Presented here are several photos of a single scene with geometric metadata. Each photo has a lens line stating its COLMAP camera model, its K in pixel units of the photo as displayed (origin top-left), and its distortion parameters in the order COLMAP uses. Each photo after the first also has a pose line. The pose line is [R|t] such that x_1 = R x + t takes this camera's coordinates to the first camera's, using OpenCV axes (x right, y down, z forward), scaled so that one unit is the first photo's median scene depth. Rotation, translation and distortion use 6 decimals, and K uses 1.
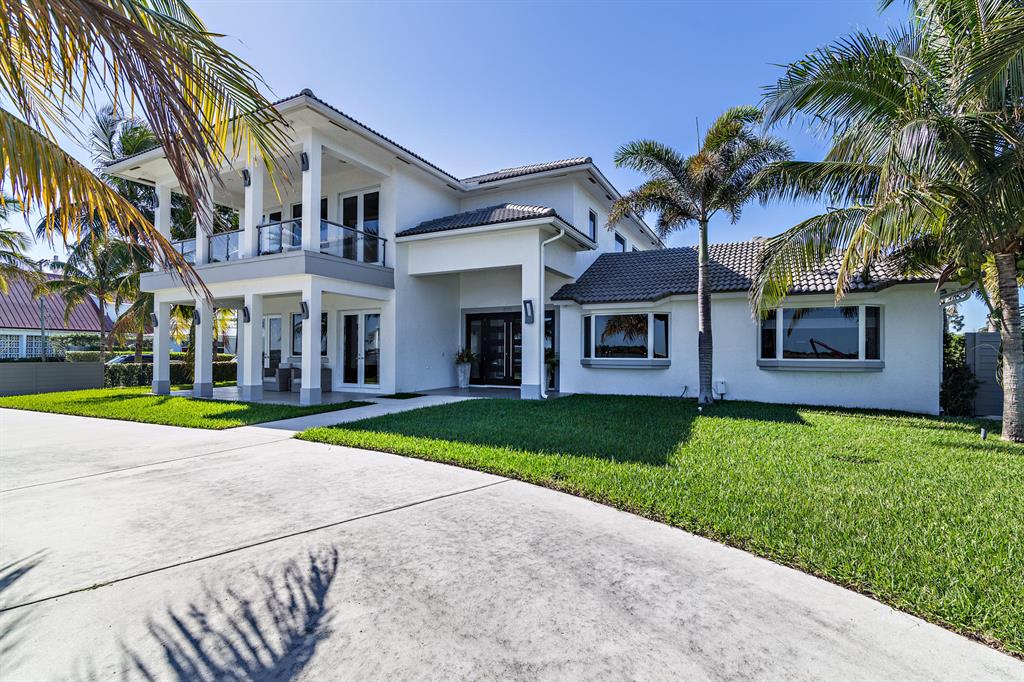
lens RADIAL K [[475.7, 0, 513.8], [0, 475.7, 351.8], [0, 0, 1]] dist [0.001050, 0.001963]
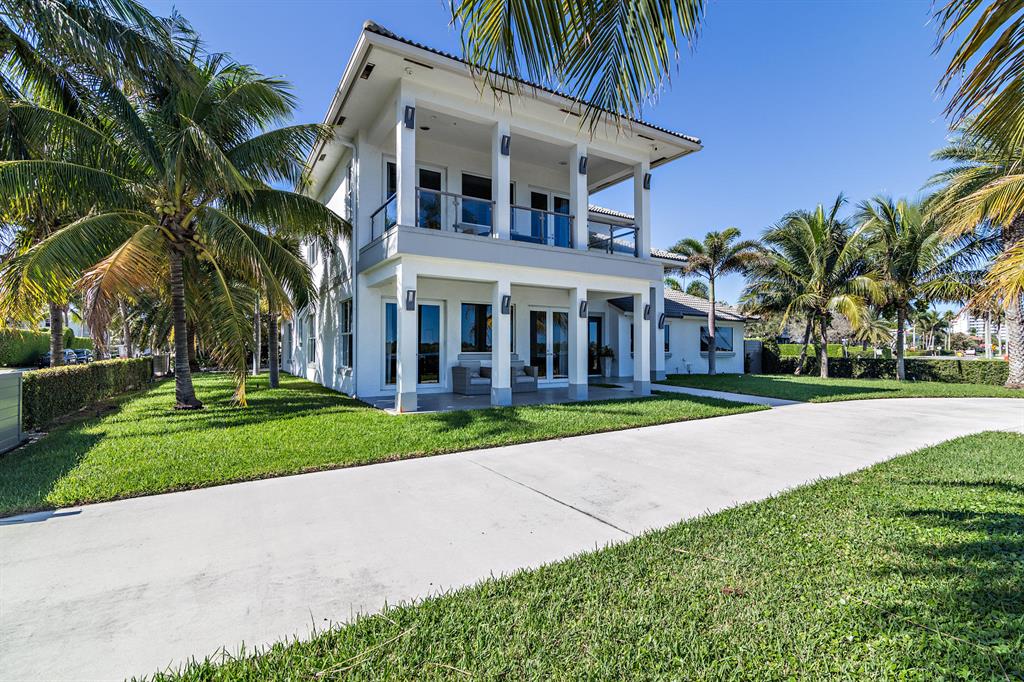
lens RADIAL K [[475.7, 0, 516.2], [0, 475.7, 339.7], [0, 0, 1]] dist [0.001050, 0.001963]
pose [[0.524137, 0.015023, 0.851502, -1.244111], [0.000972, 0.999833, -0.018239, 0.001552], [-0.851634, 0.010388, 0.524034, 0.531544]]
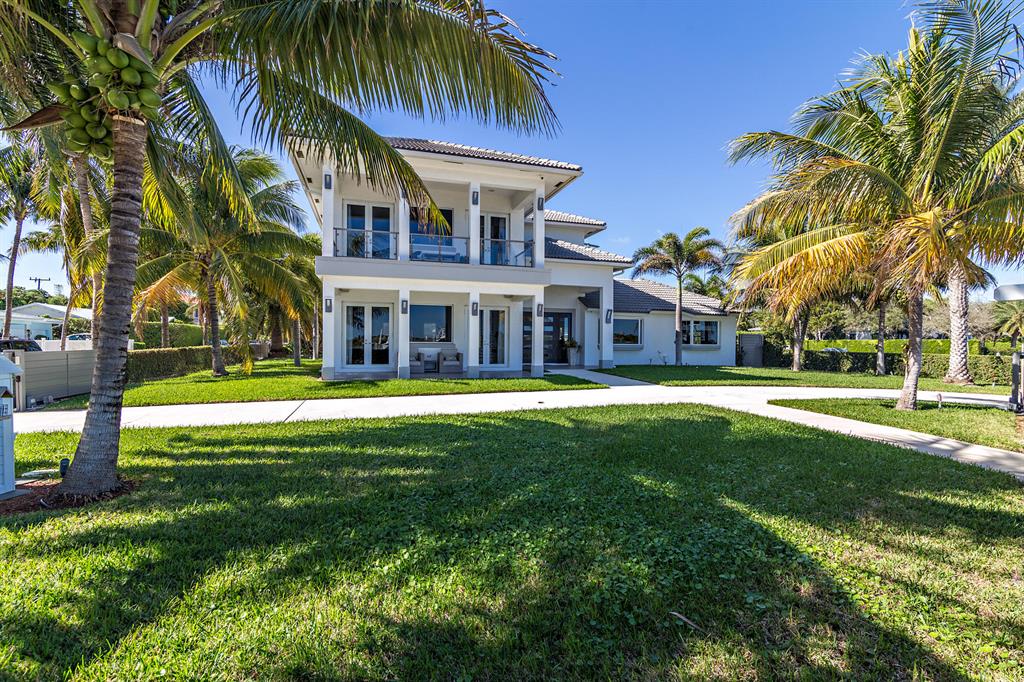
lens RADIAL K [[475.7, 0, 518.9], [0, 475.7, 344.9], [0, 0, 1]] dist [0.001050, 0.001963]
pose [[0.714331, 0.000866, 0.699807, -1.165423], [-0.005214, 0.999978, 0.004084, 0.011065], [-0.699788, -0.006566, 0.714320, 0.029590]]
